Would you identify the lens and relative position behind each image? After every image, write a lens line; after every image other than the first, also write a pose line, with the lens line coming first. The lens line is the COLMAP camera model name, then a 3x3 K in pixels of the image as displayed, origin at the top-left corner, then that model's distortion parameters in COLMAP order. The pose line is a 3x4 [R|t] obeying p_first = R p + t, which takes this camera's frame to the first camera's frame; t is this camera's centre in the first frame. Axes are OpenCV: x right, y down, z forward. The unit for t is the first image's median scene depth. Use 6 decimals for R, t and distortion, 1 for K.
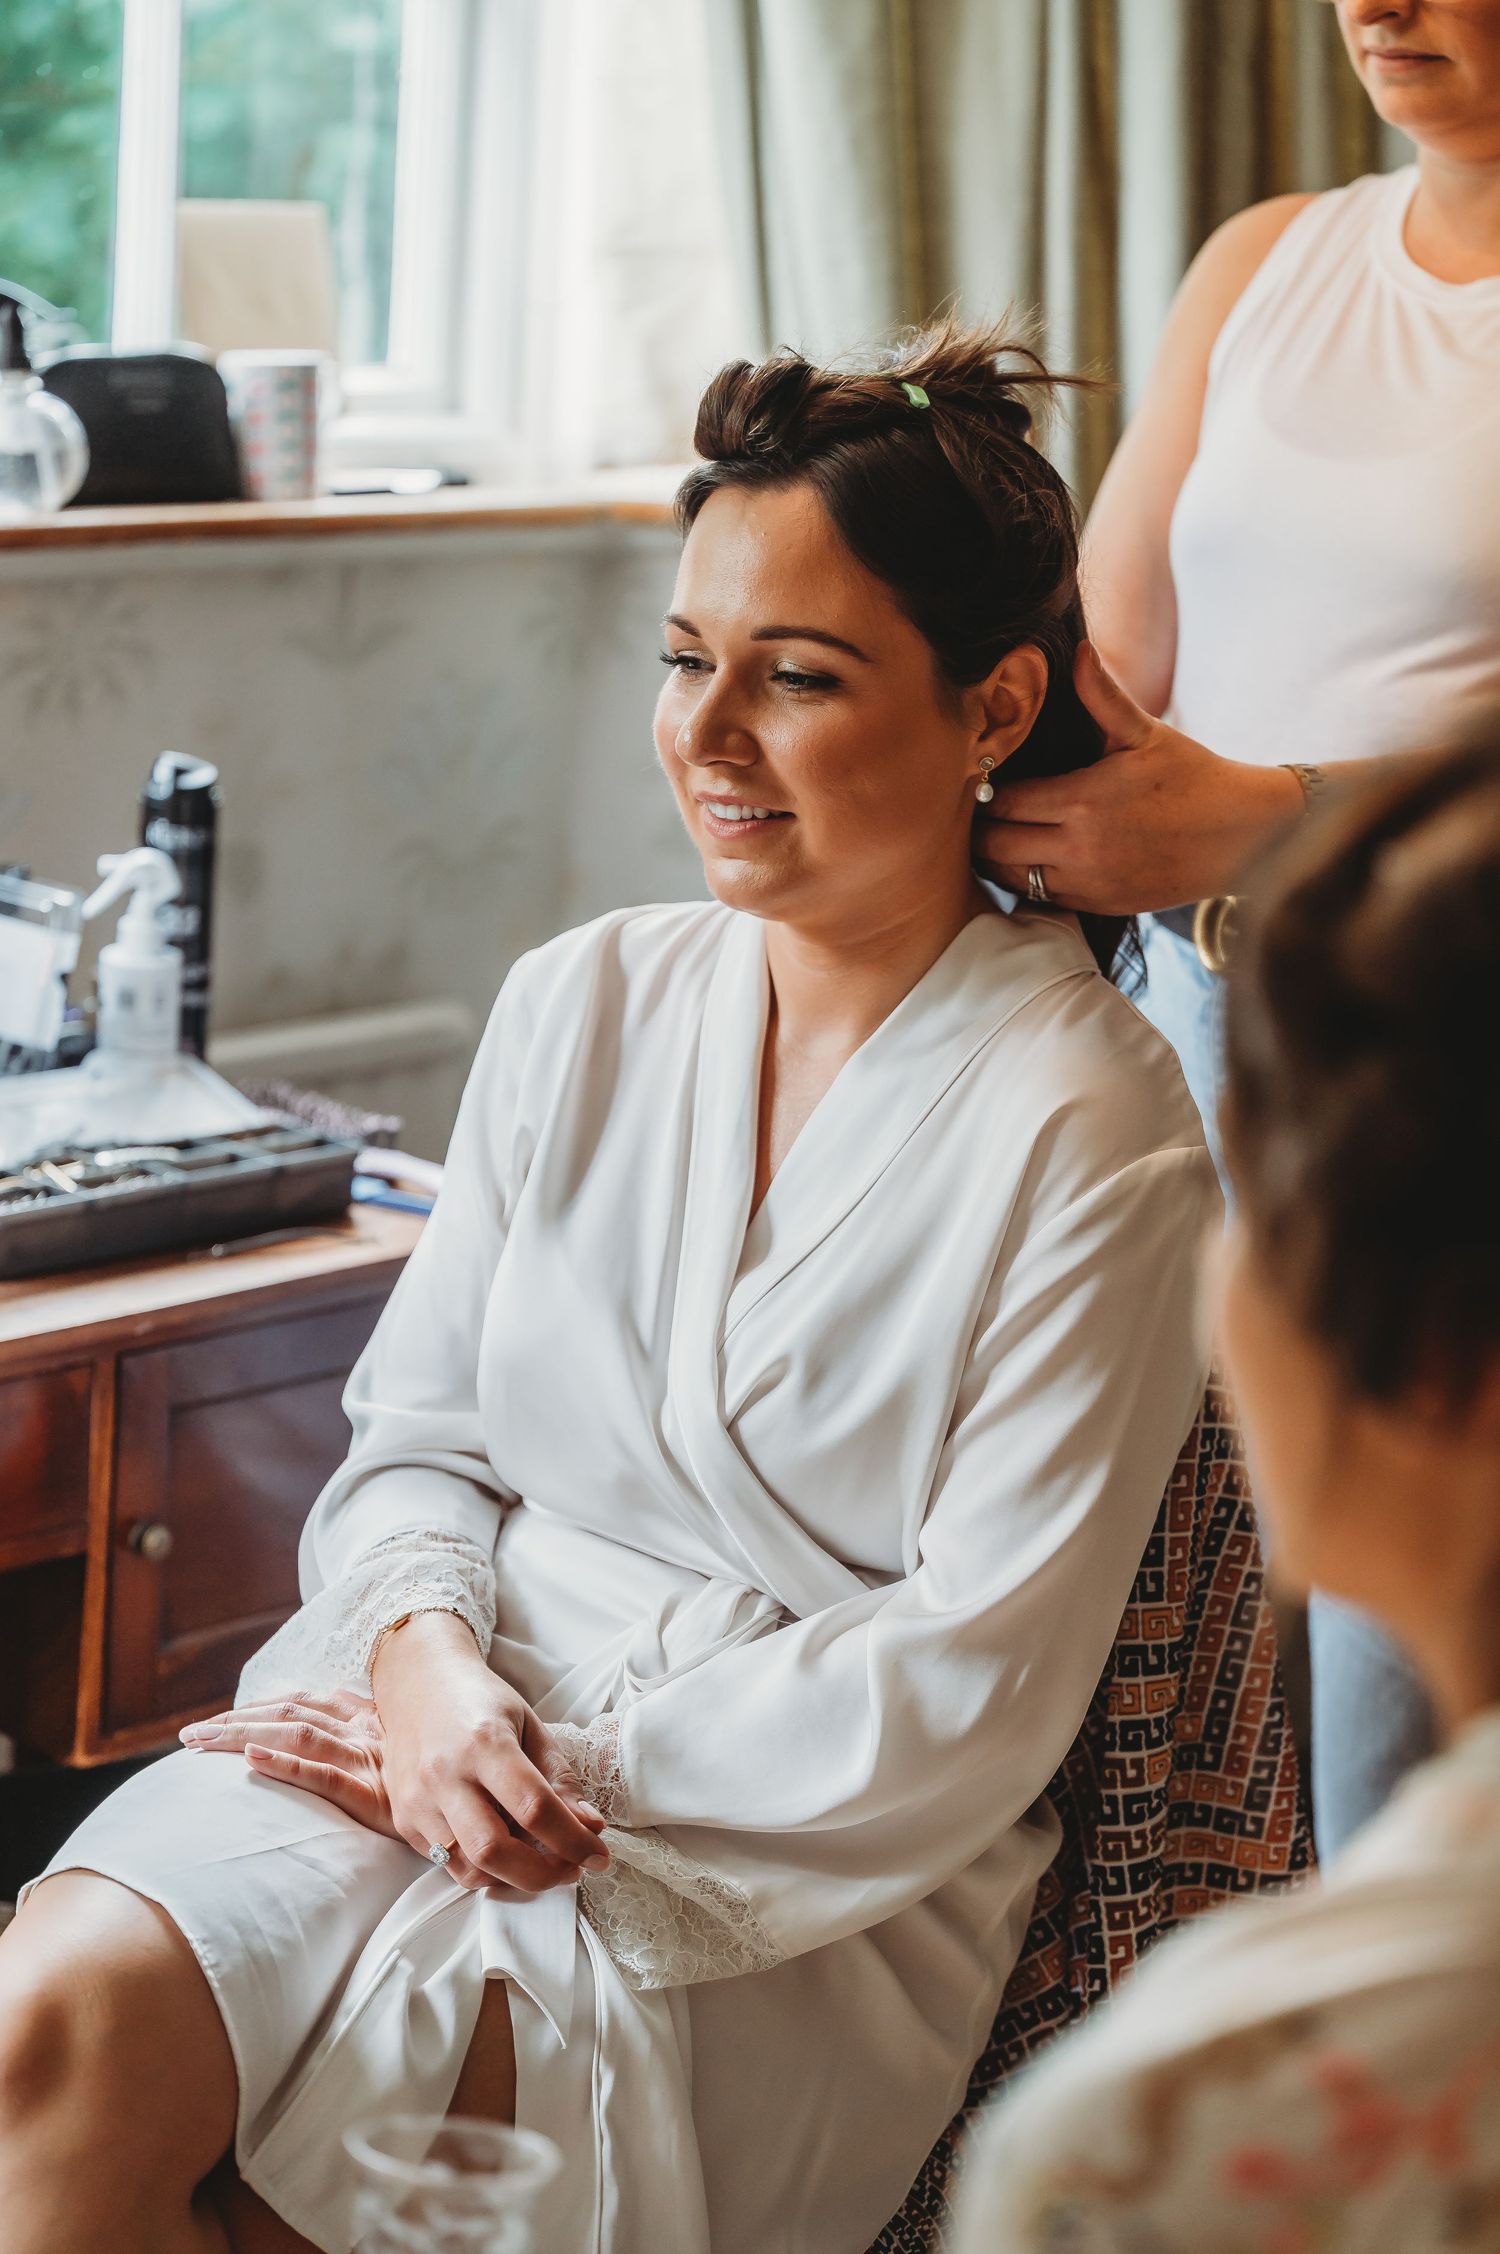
lens RADIAL K [[4469.0, 0, 750.0], [0, 4469.0, 1127.0], [0, 0, 1]] dist [-0.086626, 0.053247]
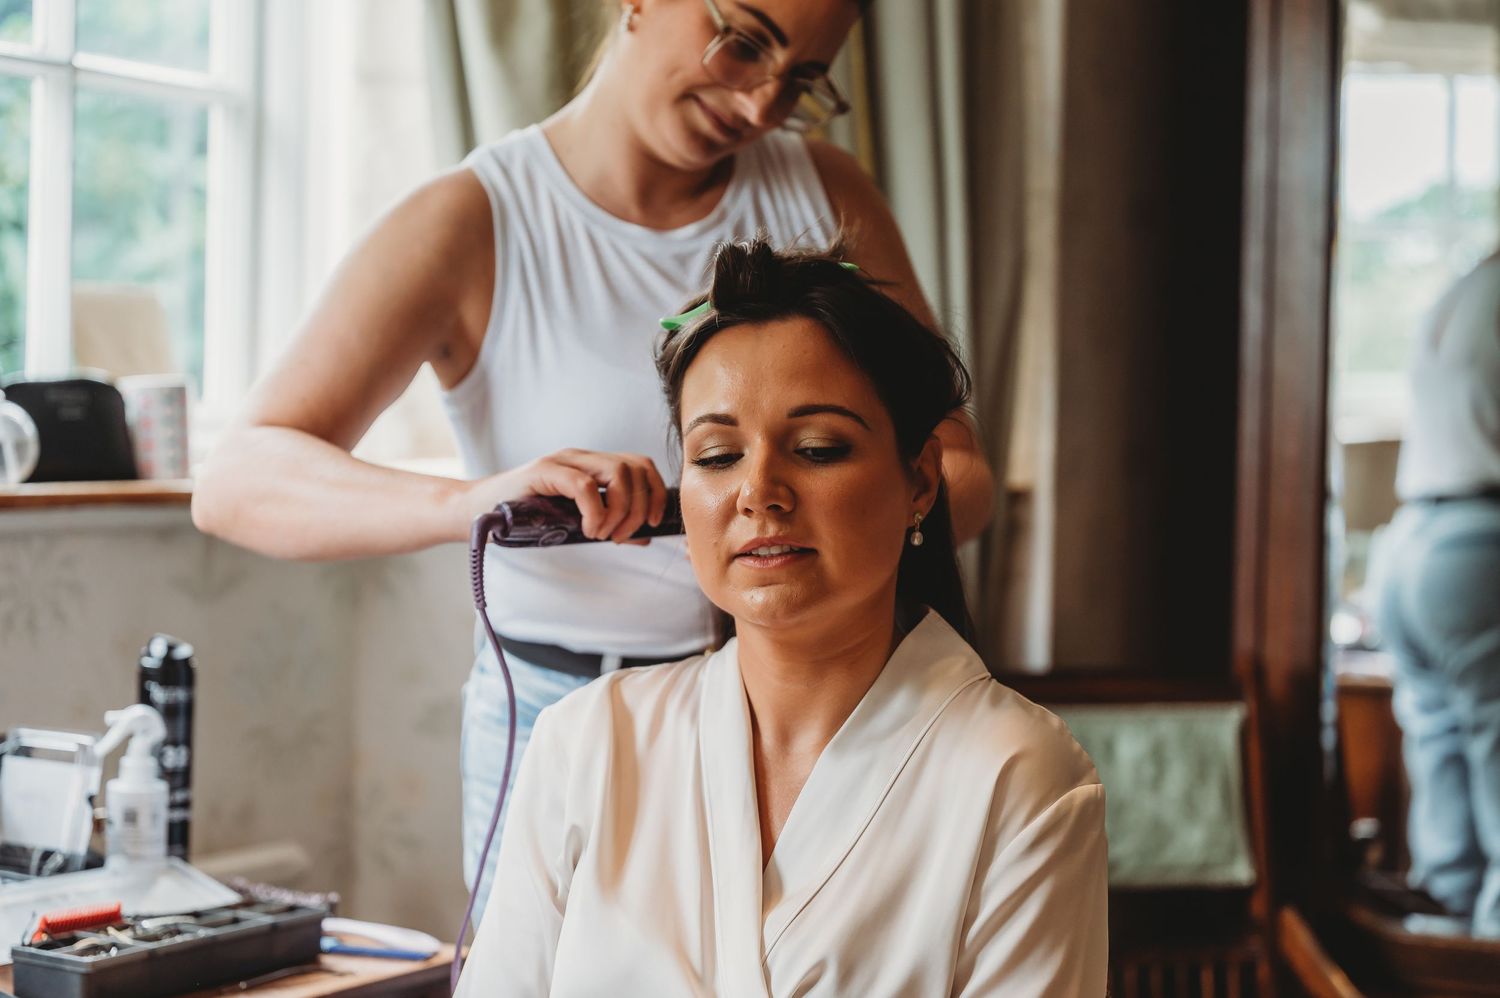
lens RADIAL K [[2974.1, 0, 750.0], [0, 2974.1, 499.0], [0, 0, 1]] dist [-0.086626, 0.053247]
pose [[0.977316, -0.046610, 0.206594, -0.138893], [0.084553, 0.980240, -0.178833, 0.053240], [-0.194176, 0.192244, 0.961945, 0.090882]]
